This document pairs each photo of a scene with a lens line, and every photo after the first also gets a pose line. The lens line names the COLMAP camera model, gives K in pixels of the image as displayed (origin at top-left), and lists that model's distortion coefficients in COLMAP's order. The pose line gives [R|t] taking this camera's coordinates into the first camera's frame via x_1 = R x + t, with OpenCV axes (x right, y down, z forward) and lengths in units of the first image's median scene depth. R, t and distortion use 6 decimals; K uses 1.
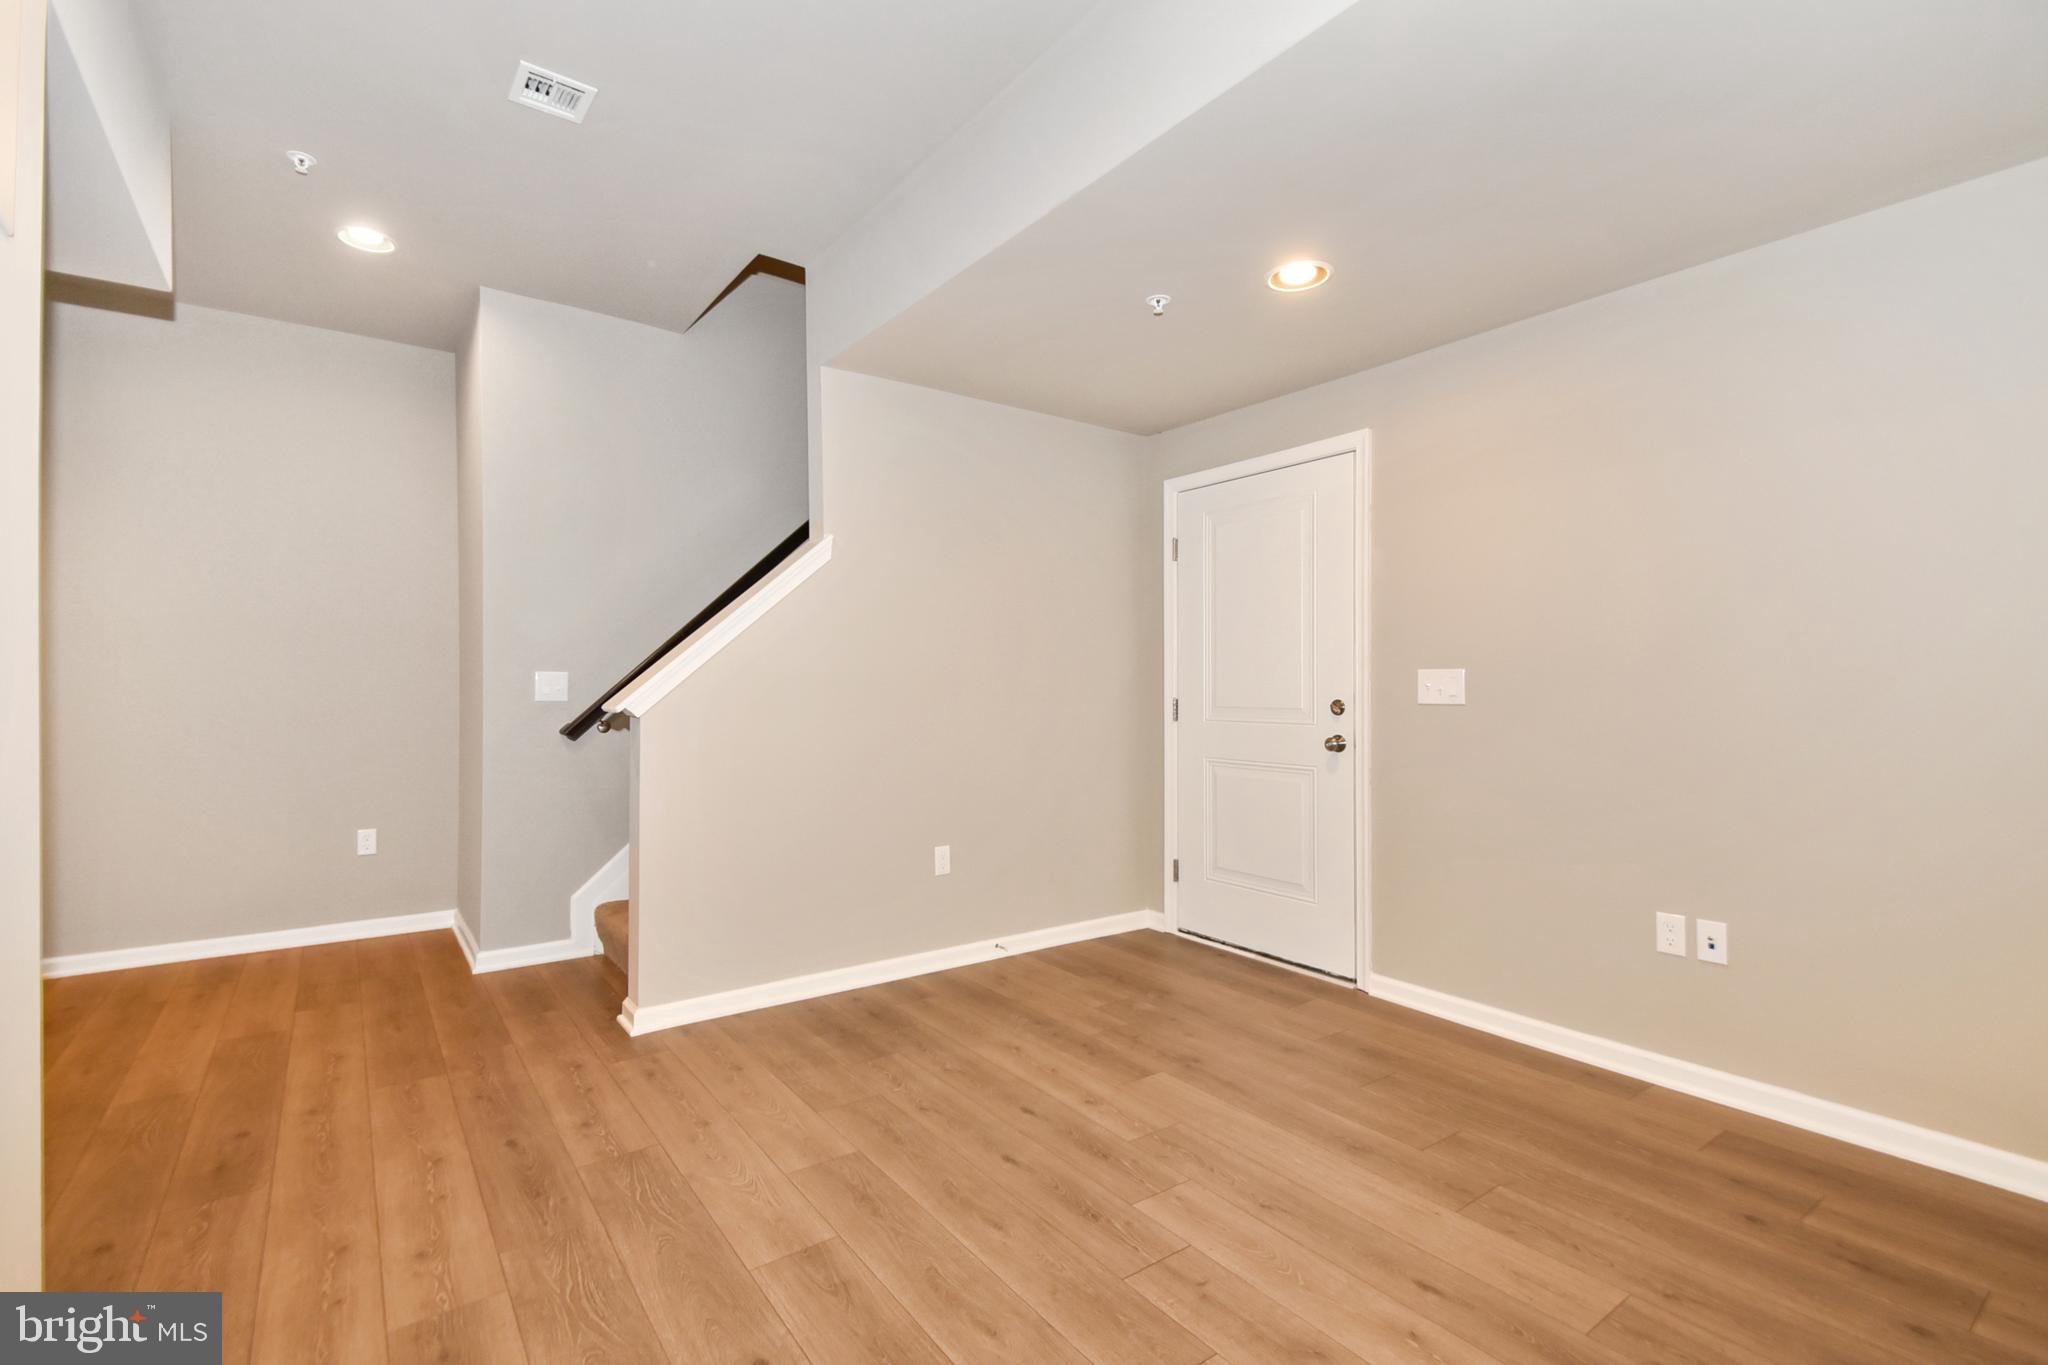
lens RADIAL K [[925.3, 0, 1011.3], [0, 925.3, 678.3], [0, 0, 1]] dist [-0.002273, -0.004064]
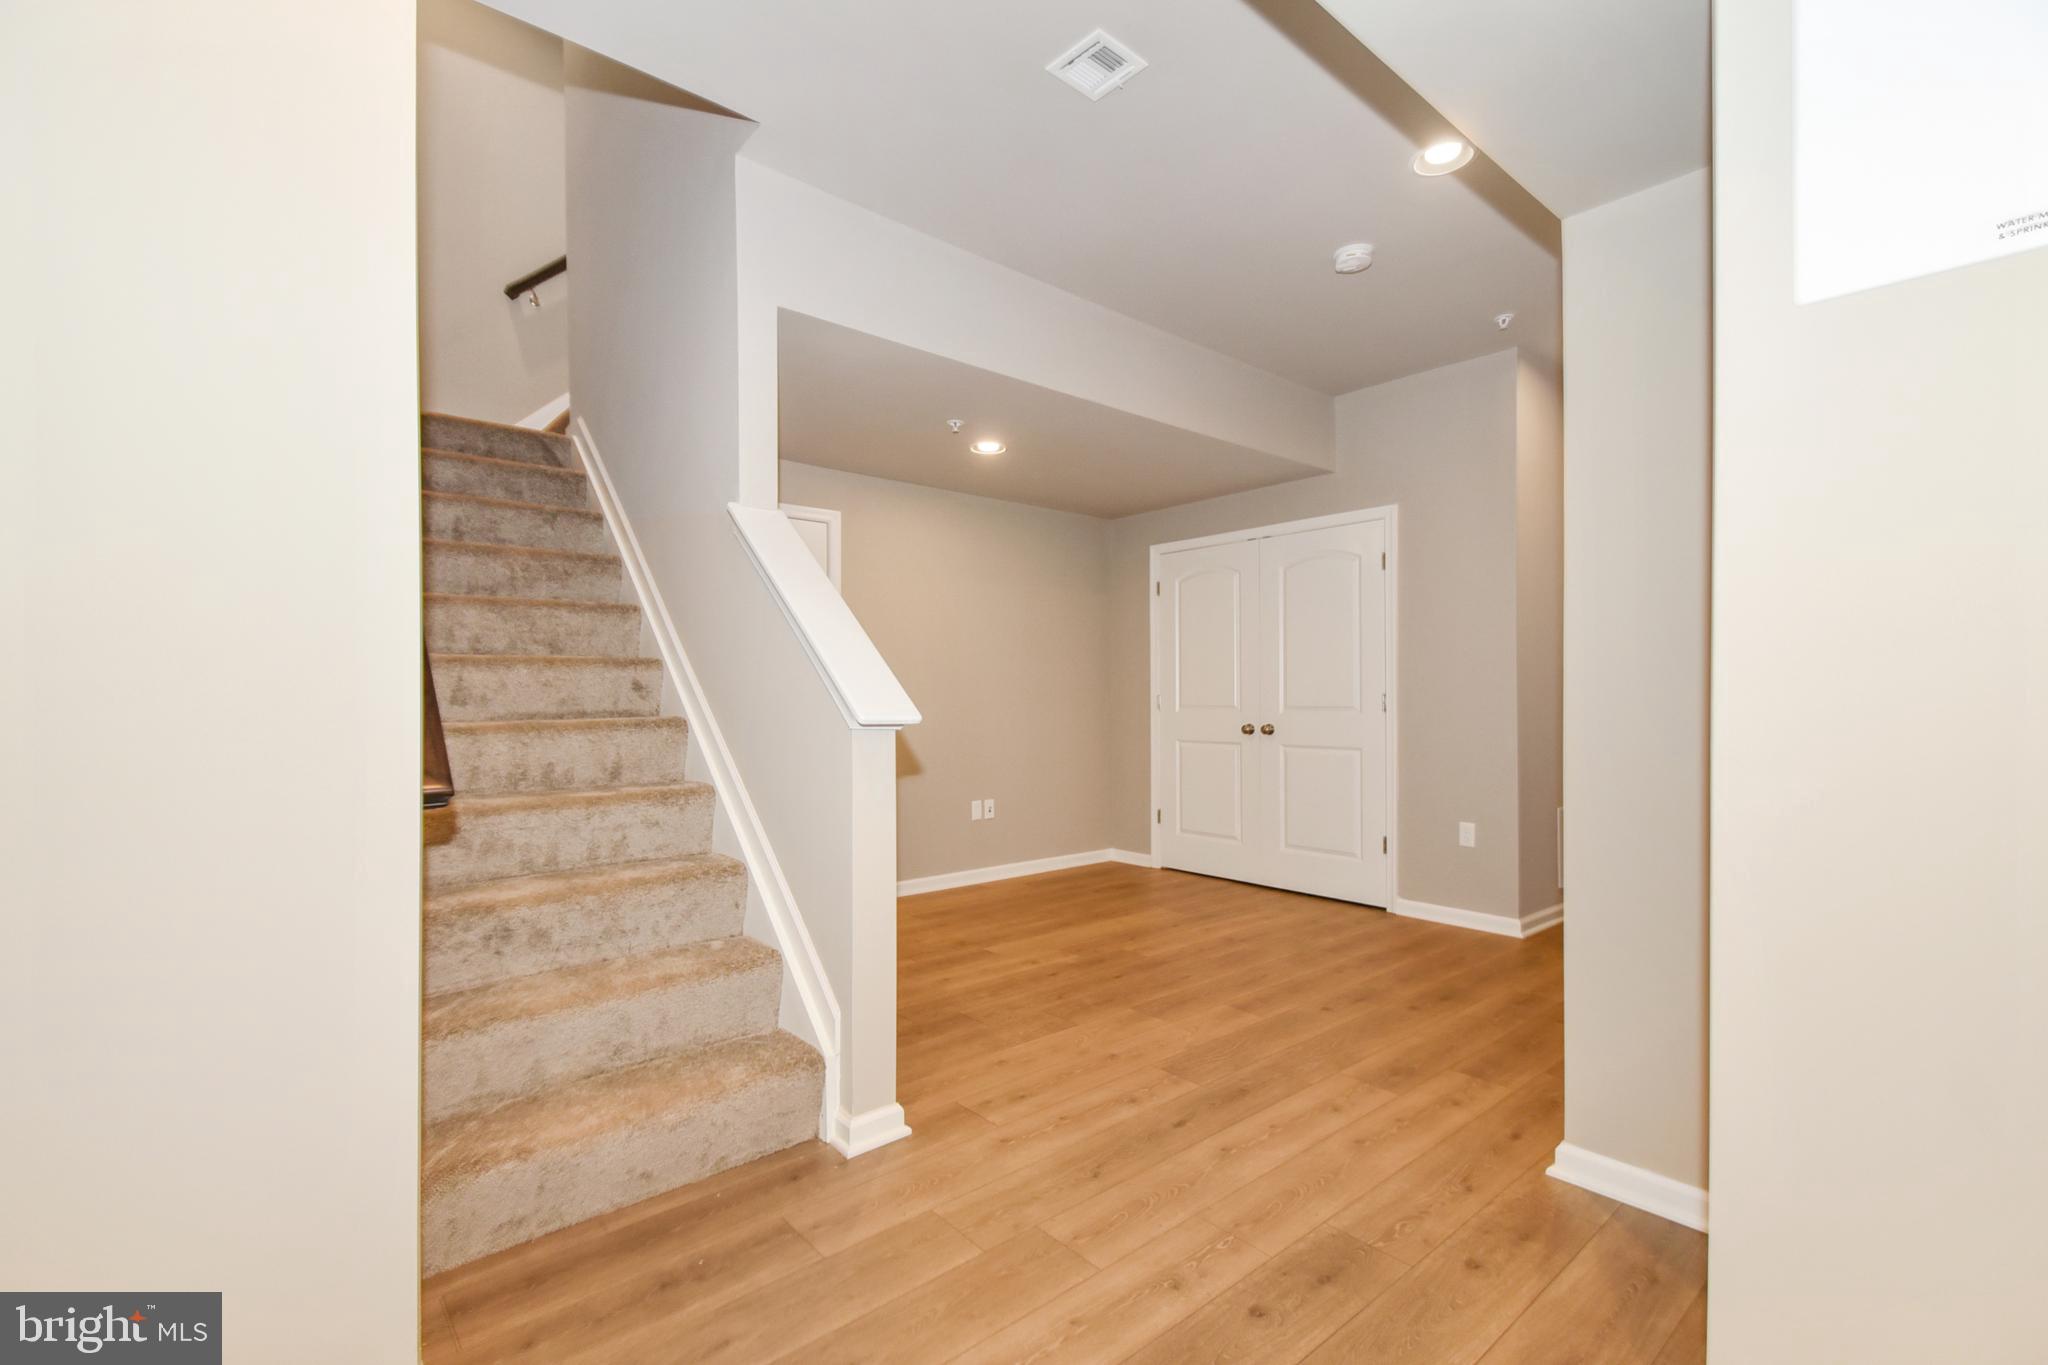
lens RADIAL K [[925.3, 0, 1008.4], [0, 925.3, 691.3], [0, 0, 1]] dist [-0.002273, -0.004064]
pose [[-0.078082, 0.000338, 0.996947, -1.556269], [-0.002425, 0.999997, -0.000529, 0.015299], [-0.996944, -0.002459, -0.078080, 1.266602]]
